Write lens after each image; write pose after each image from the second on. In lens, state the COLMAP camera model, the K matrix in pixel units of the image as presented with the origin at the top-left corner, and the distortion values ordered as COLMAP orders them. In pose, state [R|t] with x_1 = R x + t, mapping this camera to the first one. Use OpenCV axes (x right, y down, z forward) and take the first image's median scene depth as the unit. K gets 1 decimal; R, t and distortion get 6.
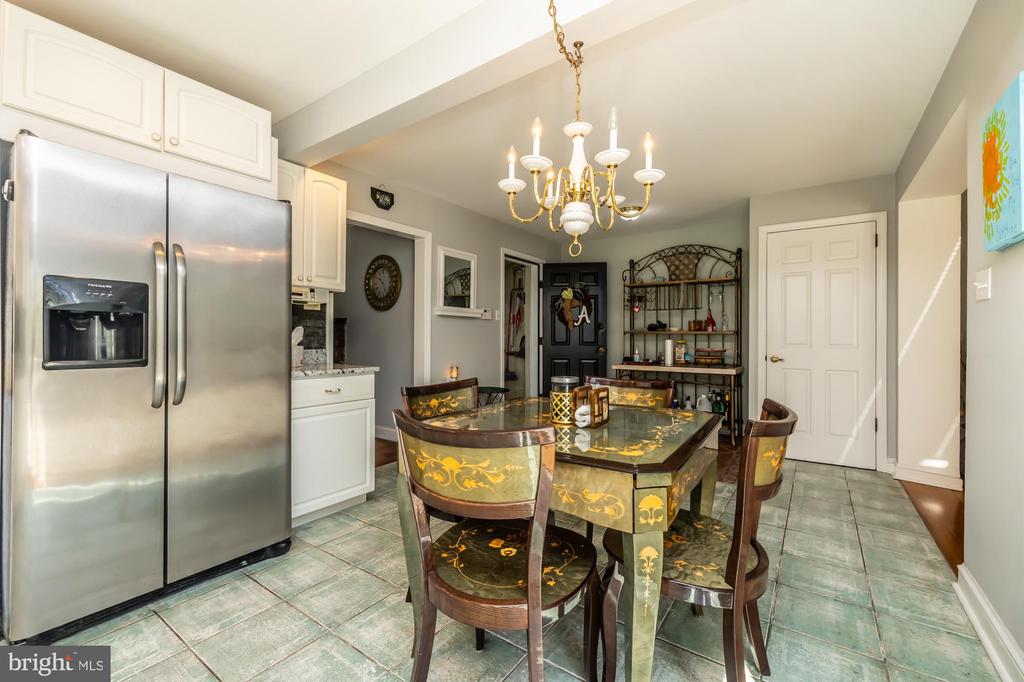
lens RADIAL K [[434.1, 0, 518.5], [0, 434.1, 338.8], [0, 0, 1]] dist [-0.001211, 0.001325]
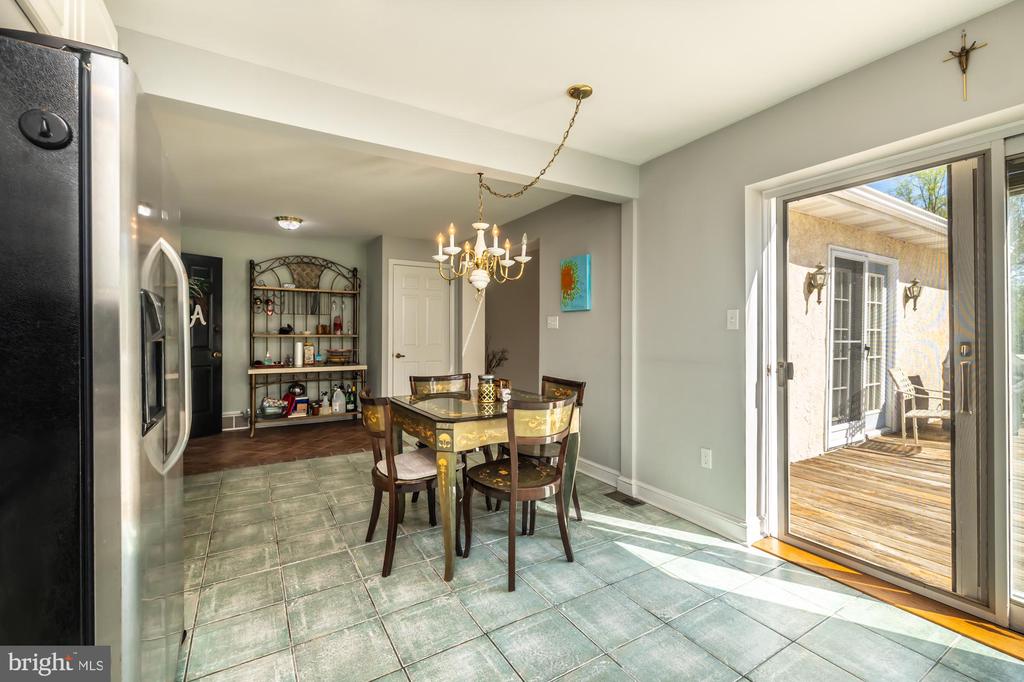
lens RADIAL K [[434.1, 0, 526.0], [0, 434.1, 332.2], [0, 0, 1]] dist [-0.001211, 0.001325]
pose [[0.385191, -0.000564, 0.922837, -0.794656], [-0.001027, 0.999999, 0.001039, -0.045583], [-0.922836, -0.001348, 0.385190, 0.121033]]
